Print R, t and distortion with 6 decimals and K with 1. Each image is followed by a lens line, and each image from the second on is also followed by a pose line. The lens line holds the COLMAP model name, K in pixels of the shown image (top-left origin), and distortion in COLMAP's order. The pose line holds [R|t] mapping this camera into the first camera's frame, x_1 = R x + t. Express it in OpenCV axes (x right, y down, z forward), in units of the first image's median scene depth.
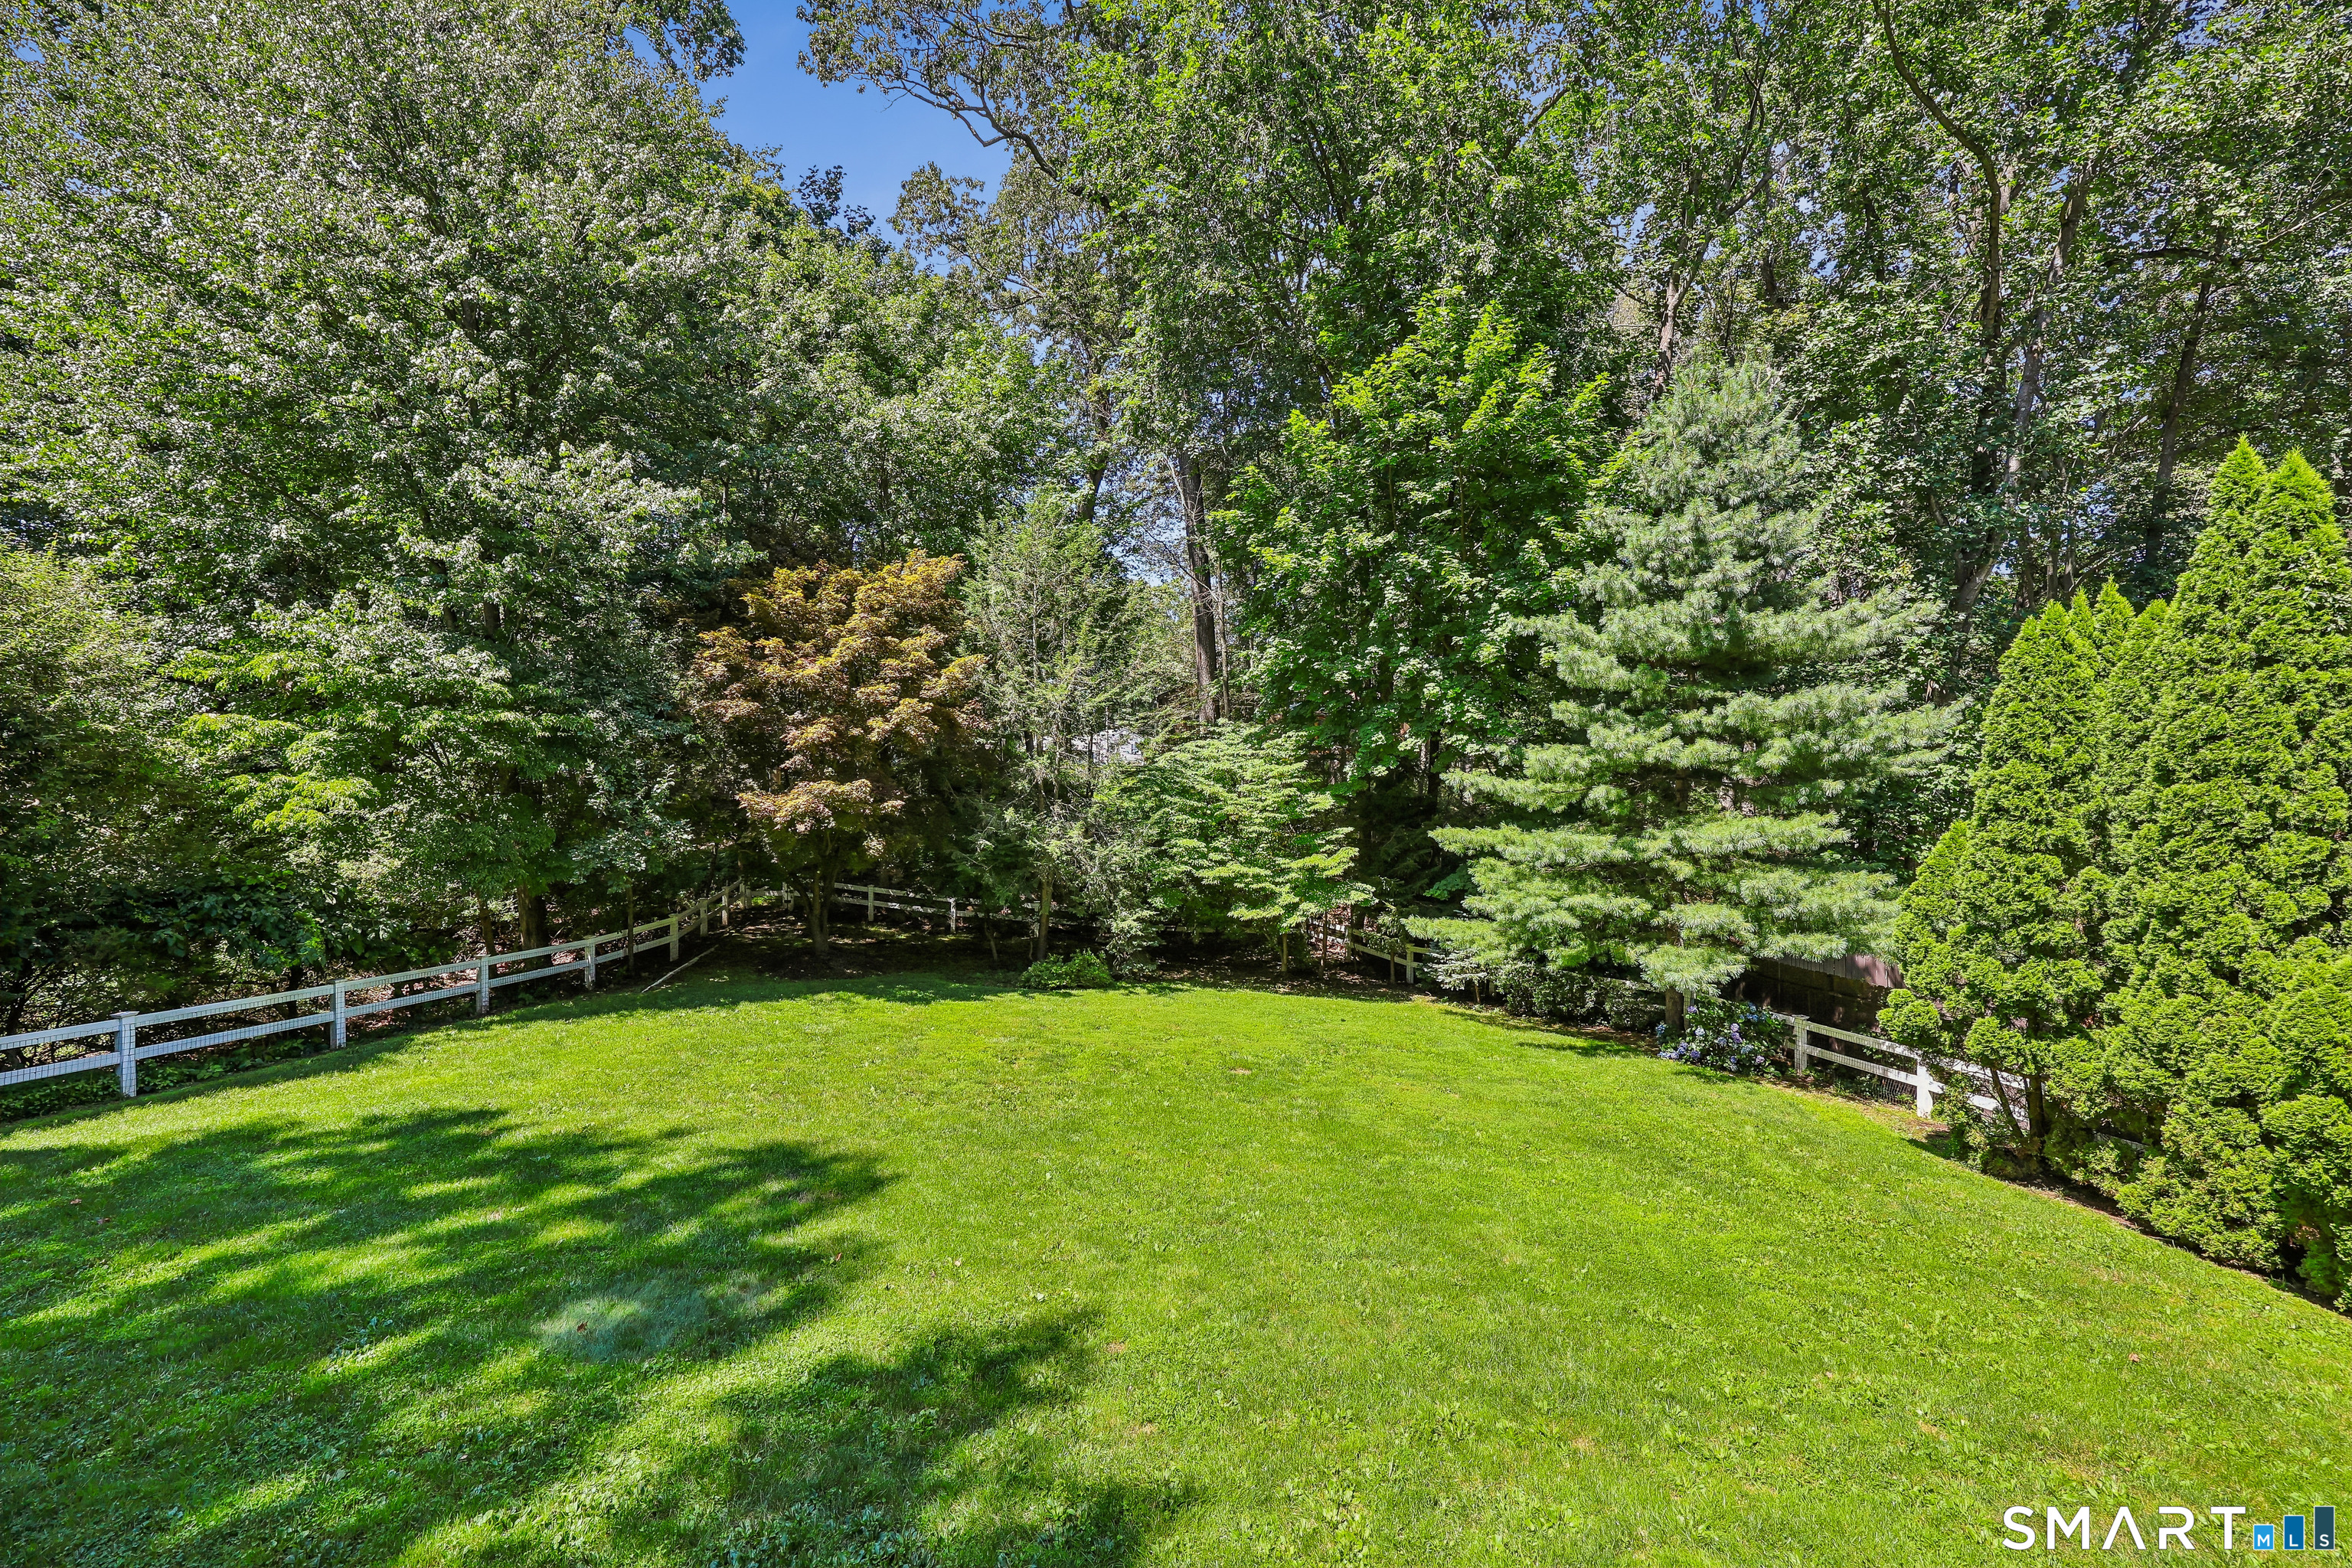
lens RADIAL K [[954.2, 0, 1156.5], [0, 954.2, 796.8], [0, 0, 1]] dist [-0.000844, 0.000849]
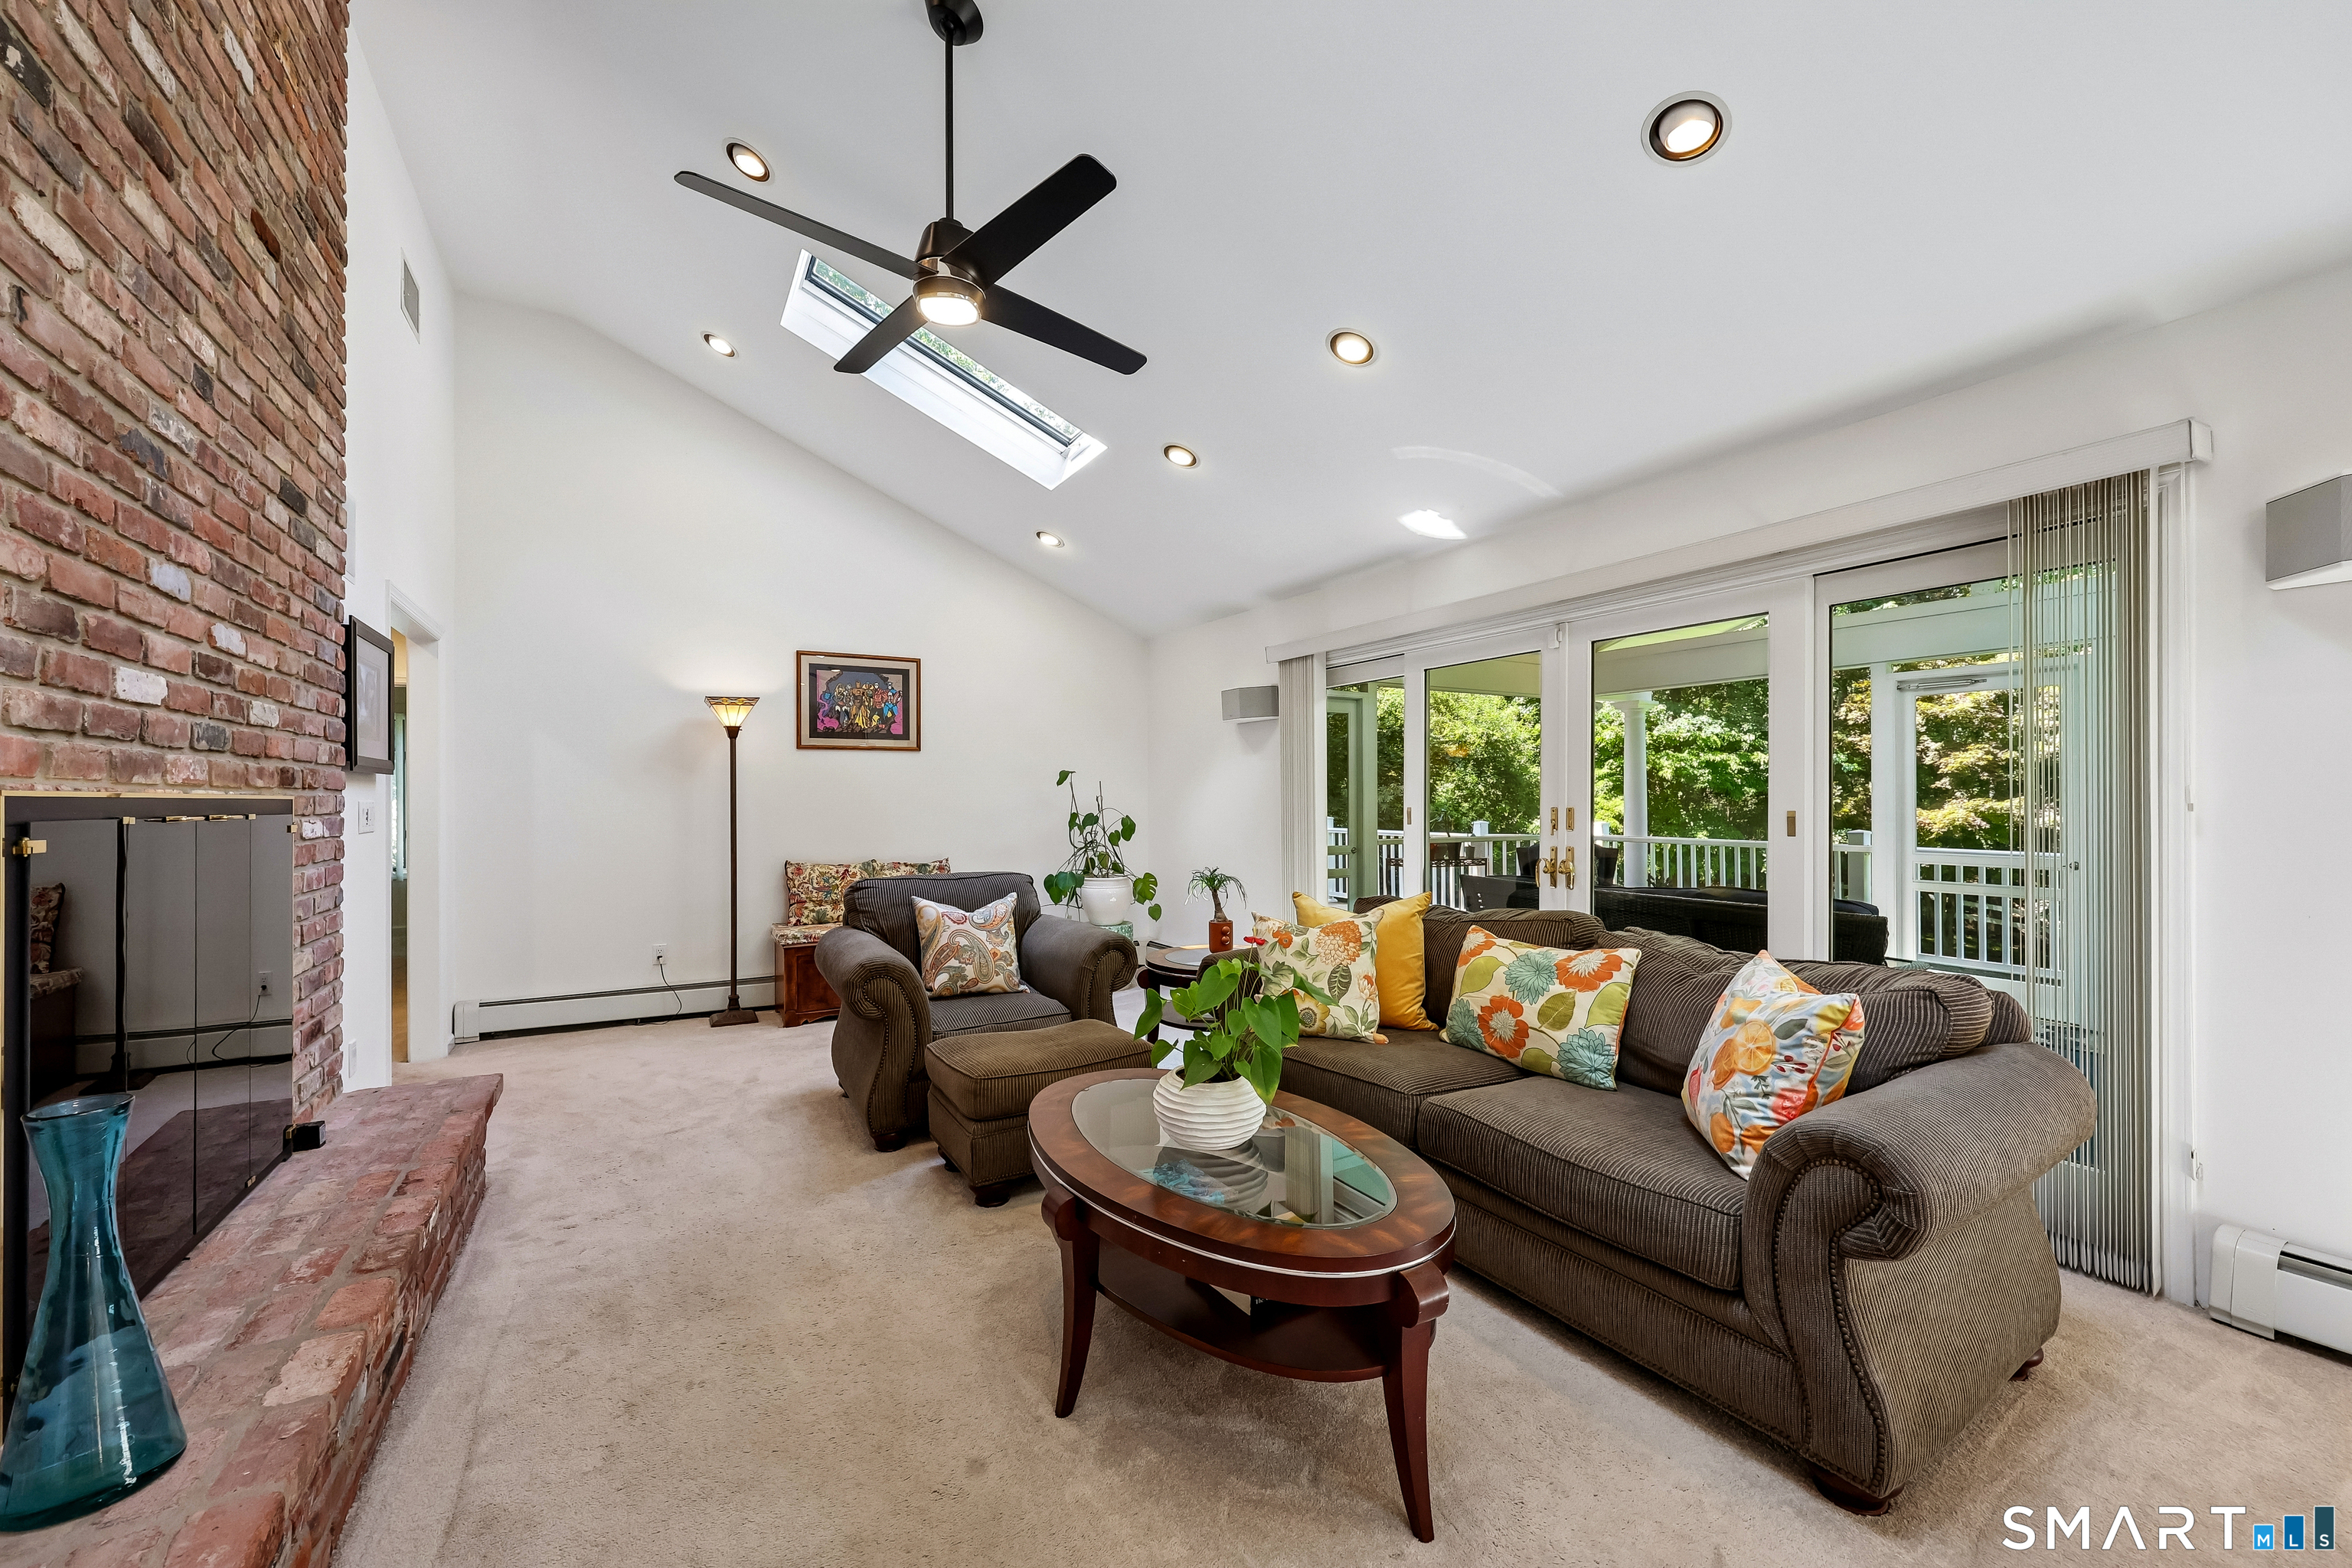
lens RADIAL K [[954.2, 0, 1180.2], [0, 954.2, 795.7], [0, 0, 1]] dist [-0.000844, 0.000849]
pose [[0.599769, -0.011037, -0.800097, -0.012656], [-0.003730, 0.999855, -0.016589, 0.001230], [0.800165, 0.012934, 0.599641, -0.455183]]
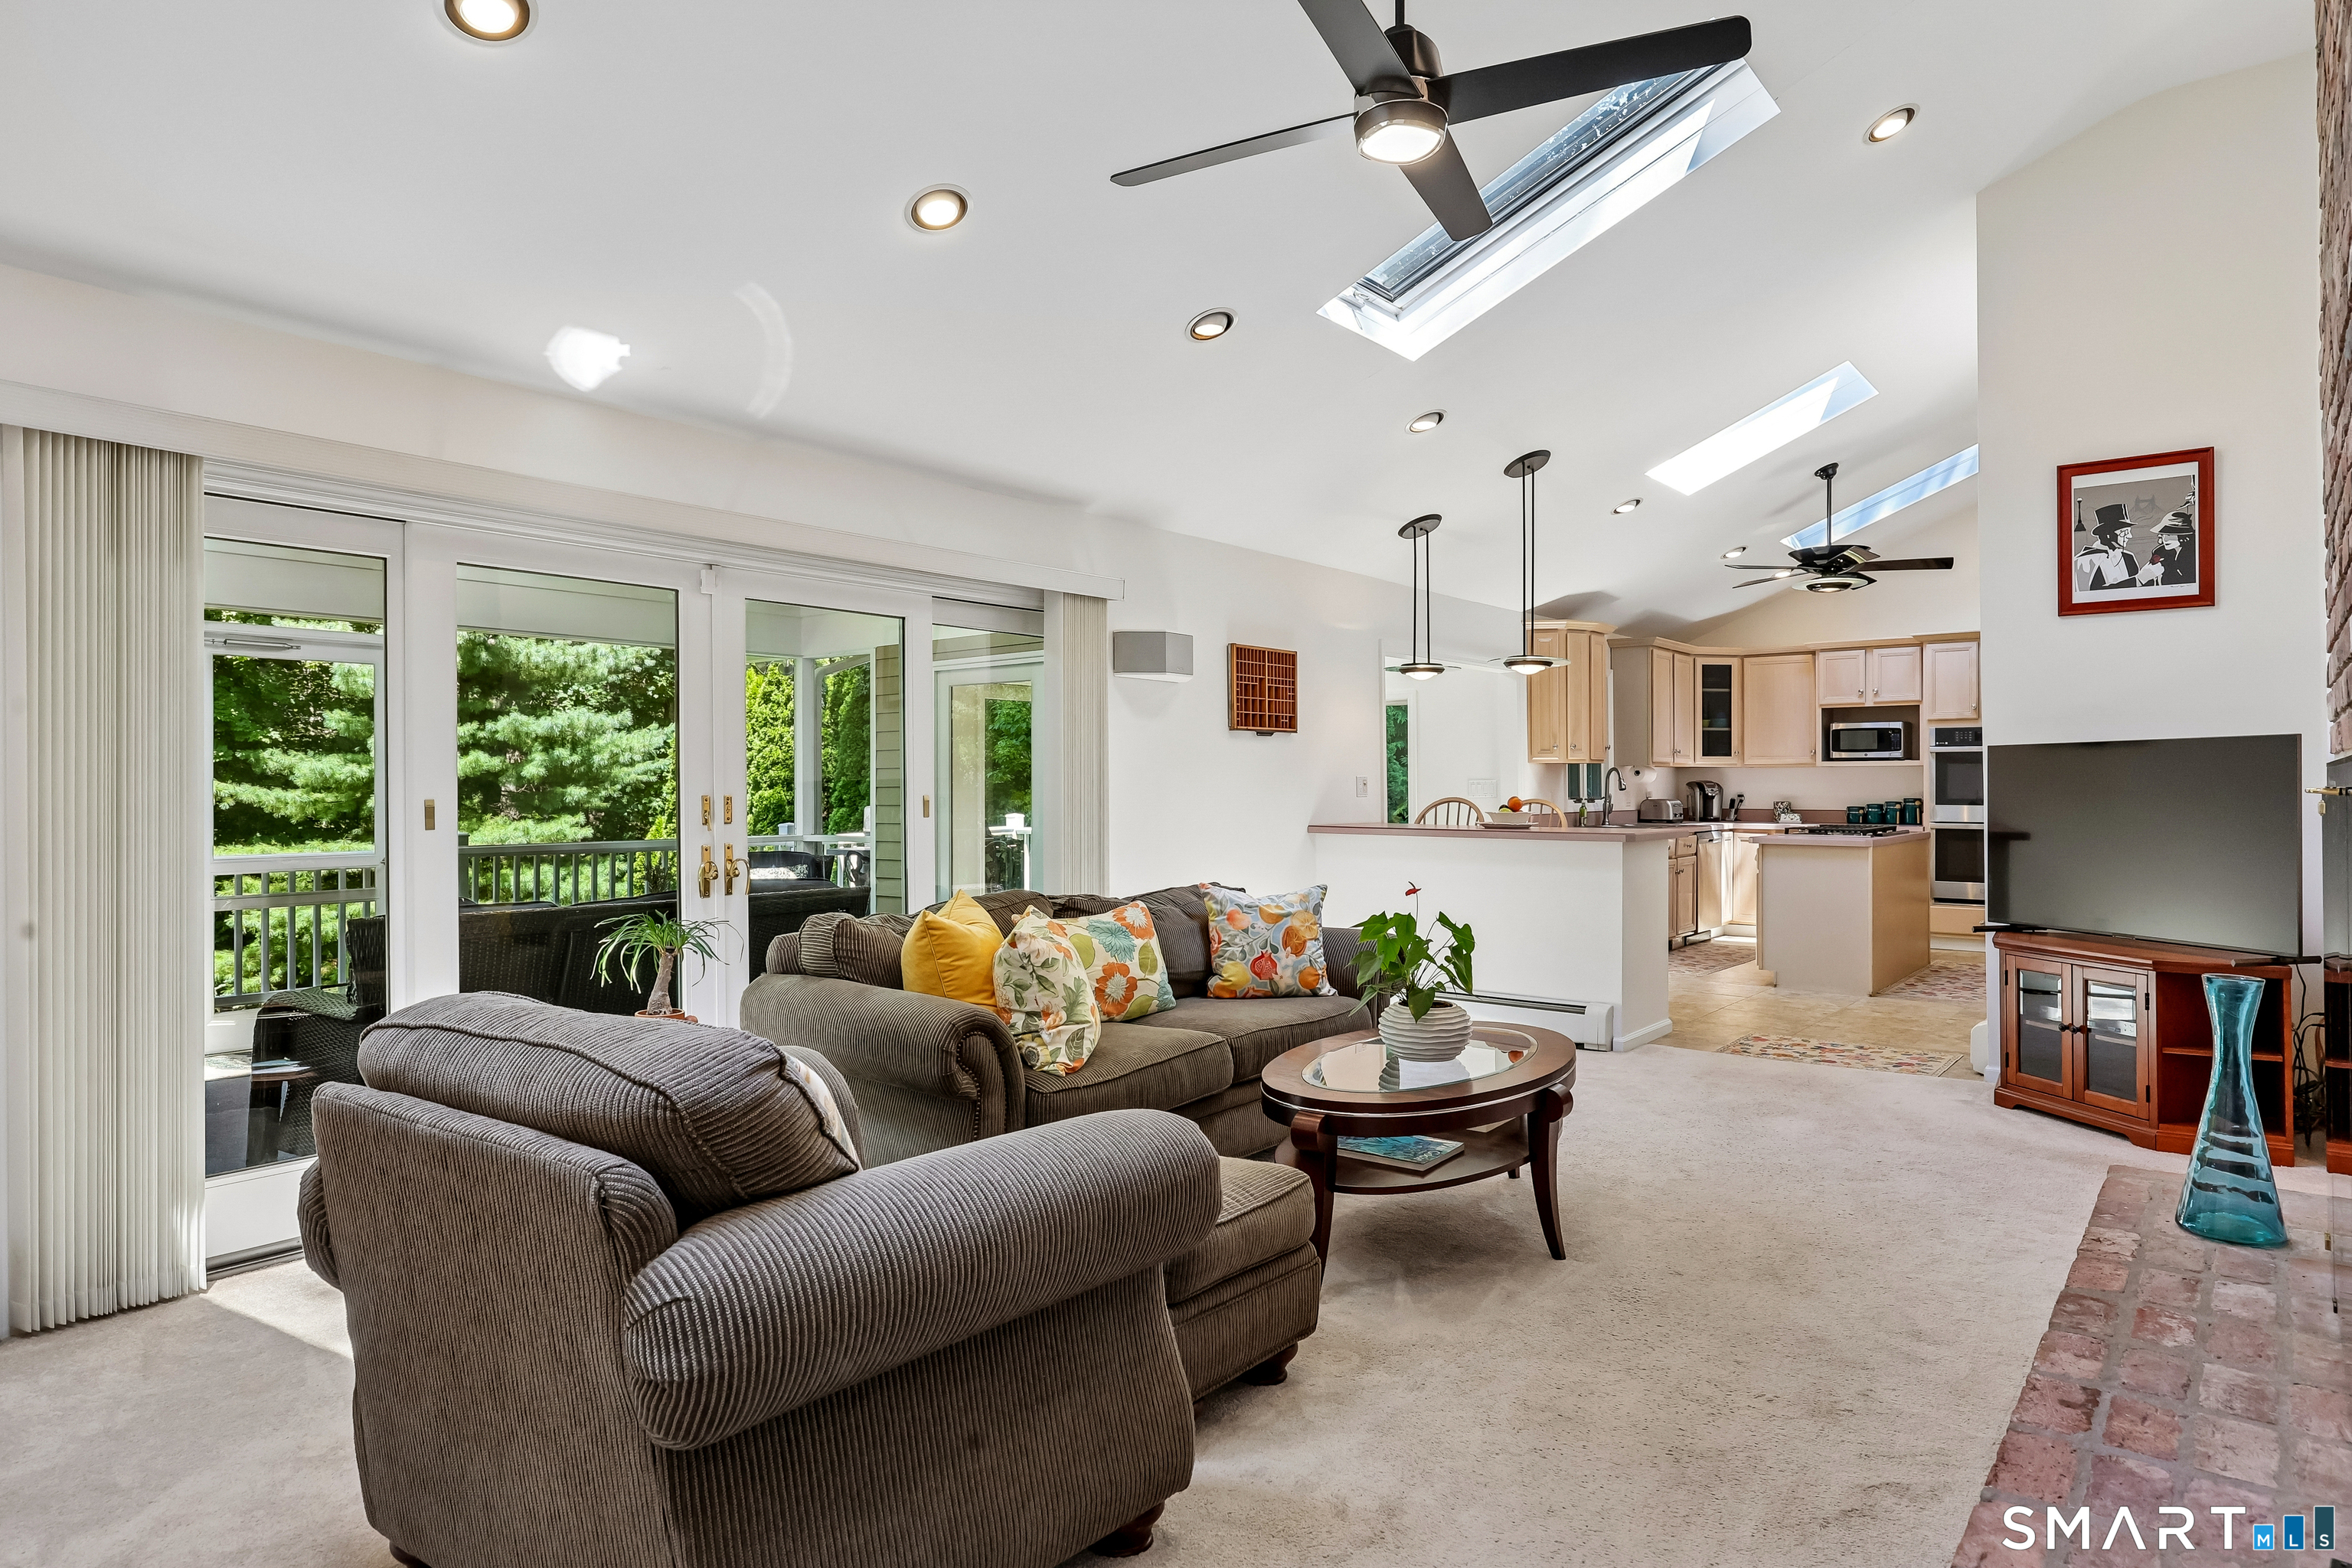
lens RADIAL K [[1346.5, 0, 1185.9], [0, 1346.5, 788.4], [0, 0, 1]] dist [-0.009119, 0.004533]
pose [[0.515637, -0.008493, 0.856765, -0.302854], [0.019214, 0.999814, -0.001653, 0.000633], [-0.856592, 0.017314, 0.515704, -0.455263]]
